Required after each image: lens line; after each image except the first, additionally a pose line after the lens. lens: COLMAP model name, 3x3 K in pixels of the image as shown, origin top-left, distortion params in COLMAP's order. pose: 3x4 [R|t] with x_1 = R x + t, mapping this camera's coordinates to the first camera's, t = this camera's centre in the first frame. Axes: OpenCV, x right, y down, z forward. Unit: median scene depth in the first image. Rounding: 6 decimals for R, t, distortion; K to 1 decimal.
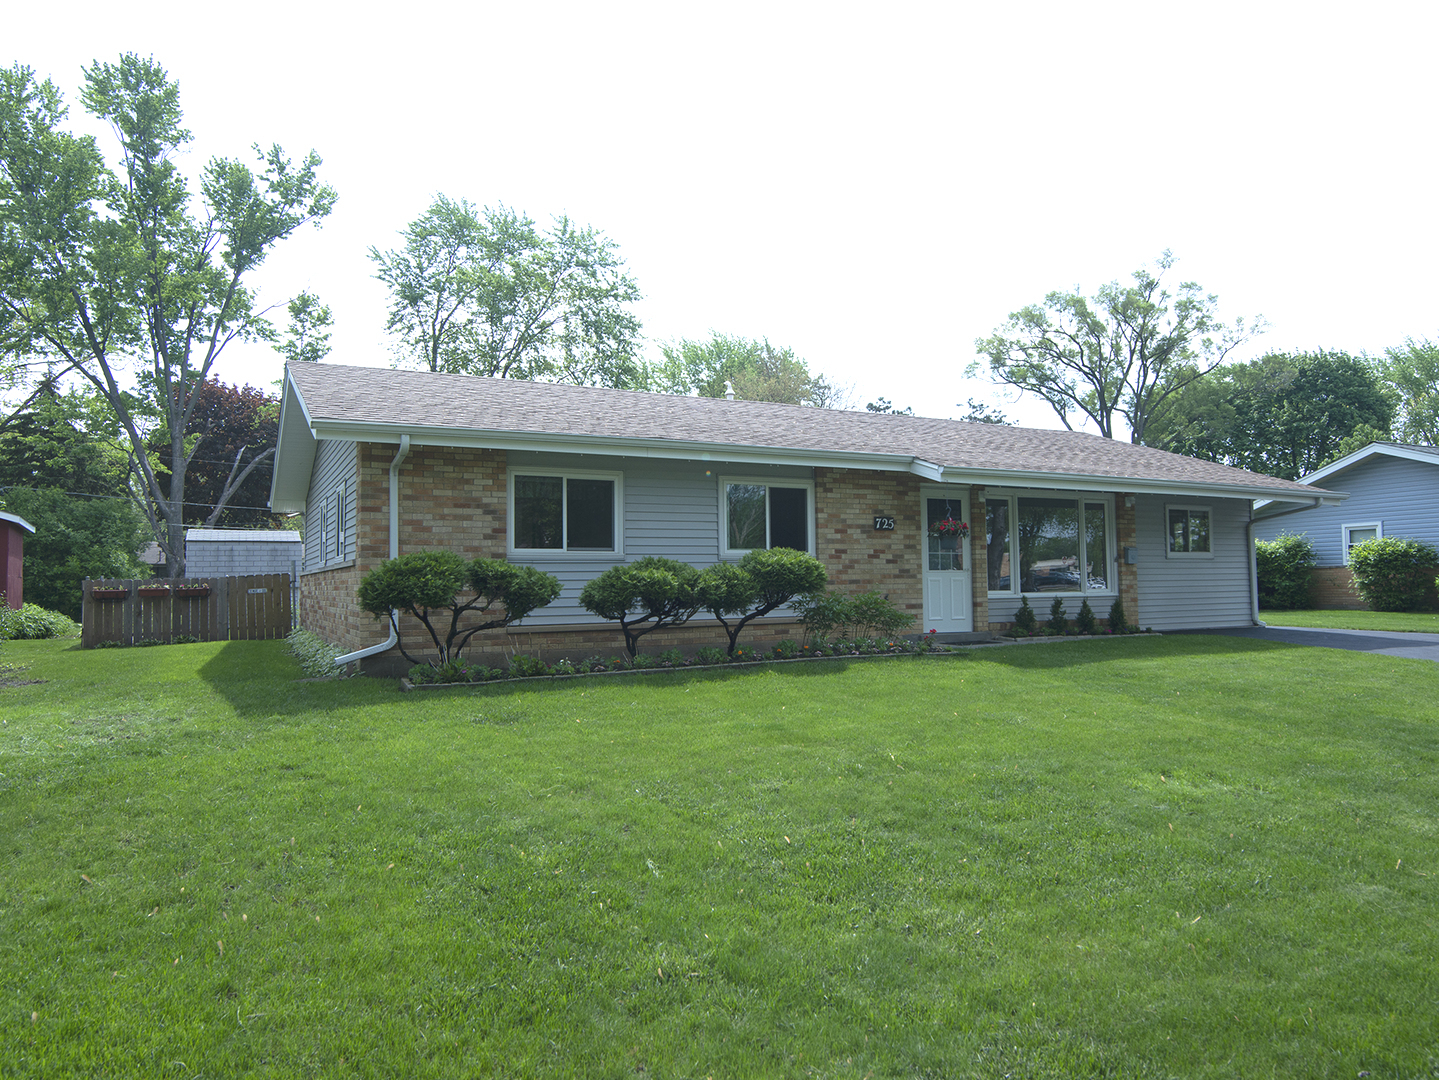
lens RADIAL K [[959.7, 0, 709.7], [0, 959.7, 527.6], [0, 0, 1]] dist [-0.010085, 0.001582]
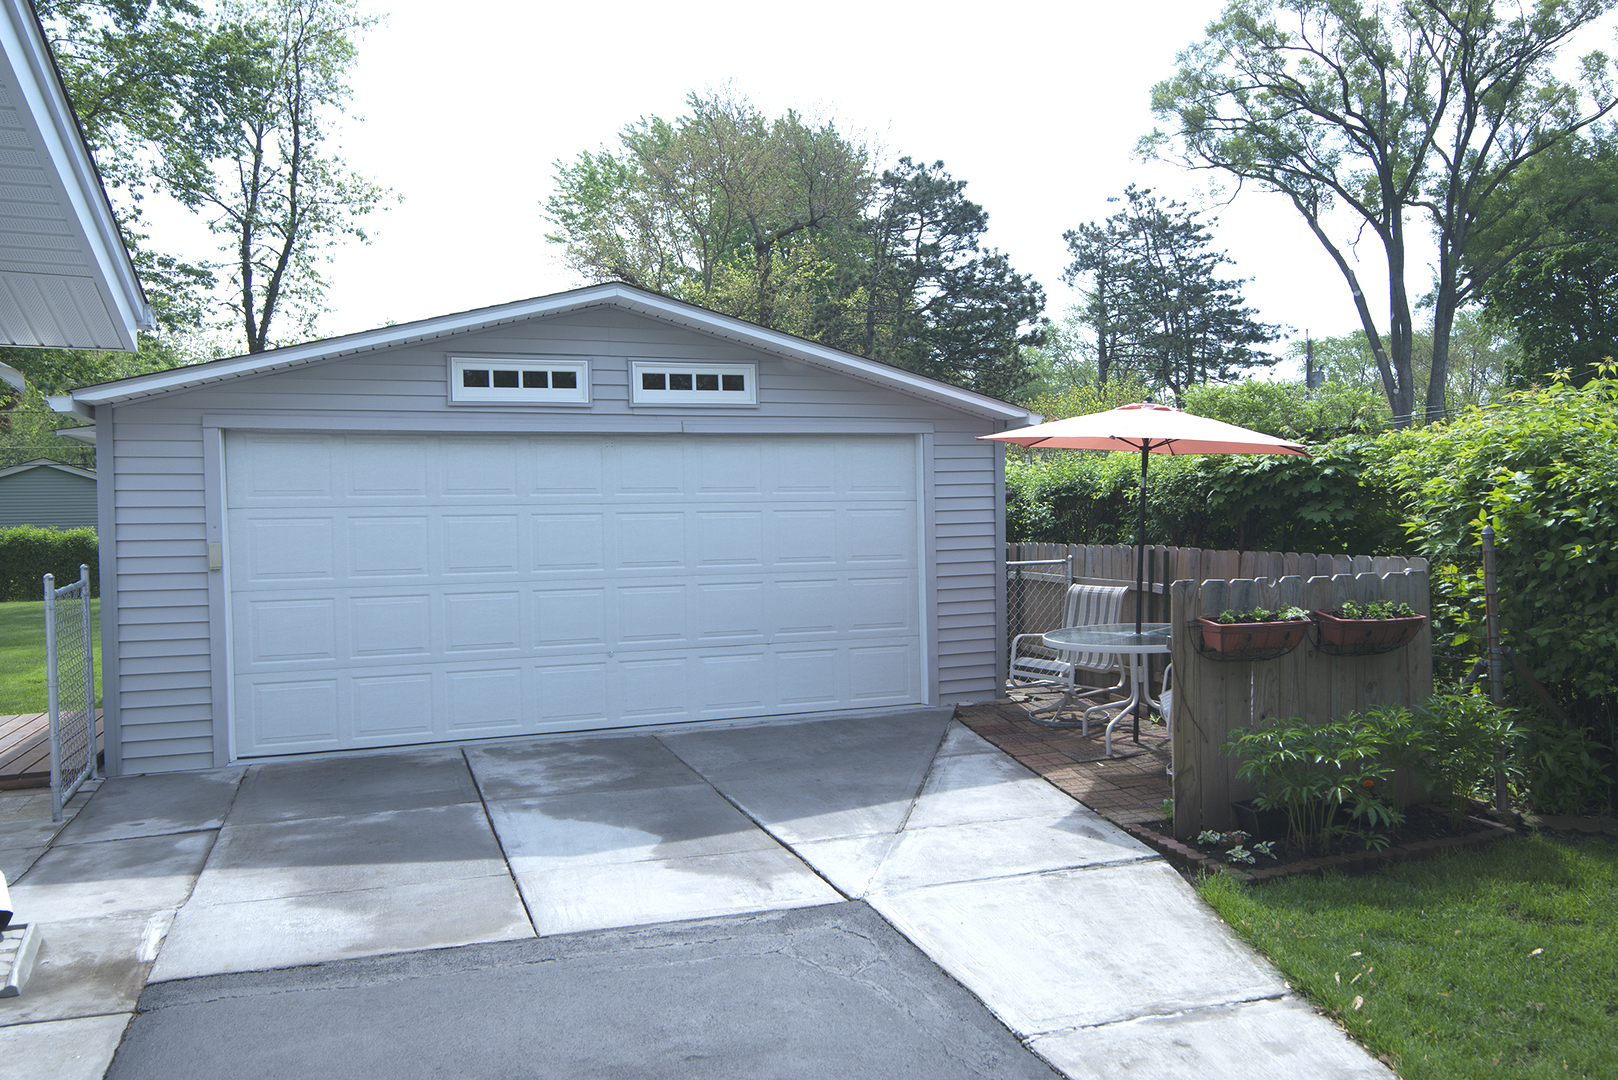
lens RADIAL K [[1106.1, 0, 801.3], [0, 1106.1, 530.8], [0, 0, 1]] dist [-0.001821, 0.002339]
pose [[0.993790, -0.011092, -0.110720, 0.223525], [0.020224, 0.996452, 0.081695, 0.011631], [0.109421, -0.083427, 0.990488, 0.492816]]
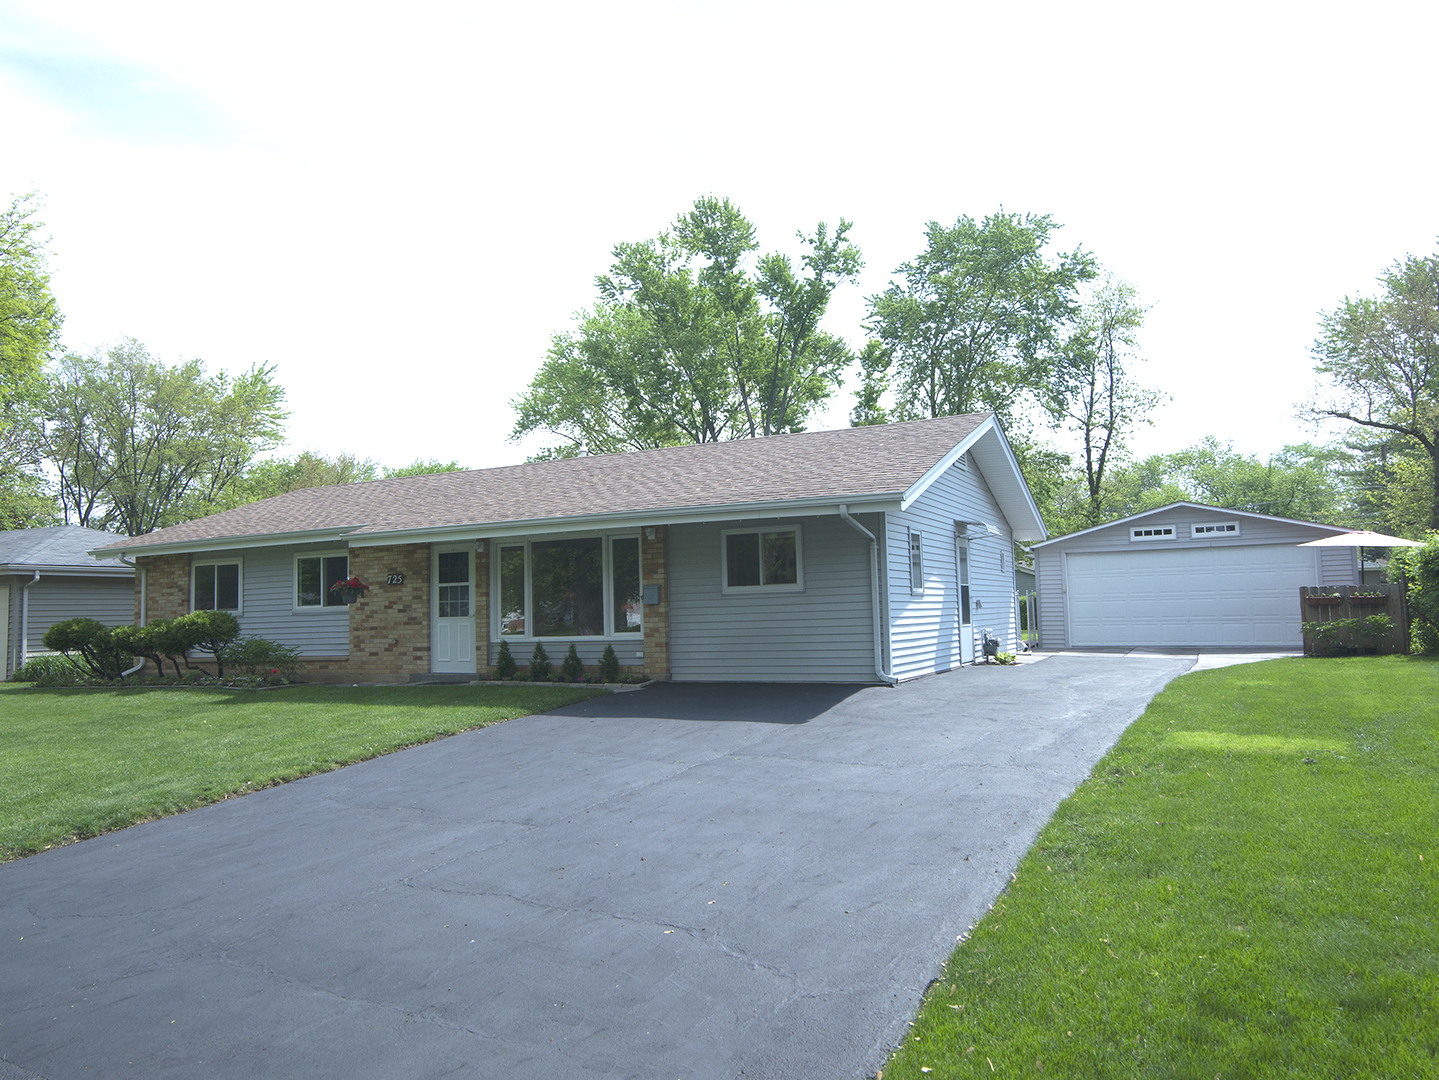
lens RADIAL K [[1007.9, 0, 709.4], [0, 1007.9, 535.5], [0, 0, 1]] dist [-0.014083, 0.000851]
pose [[0.575905, -0.068584, -0.814635, 0.446021], [0.071293, 0.996892, -0.033528, 0.003507], [0.814402, -0.038769, 0.579004, 0.185688]]
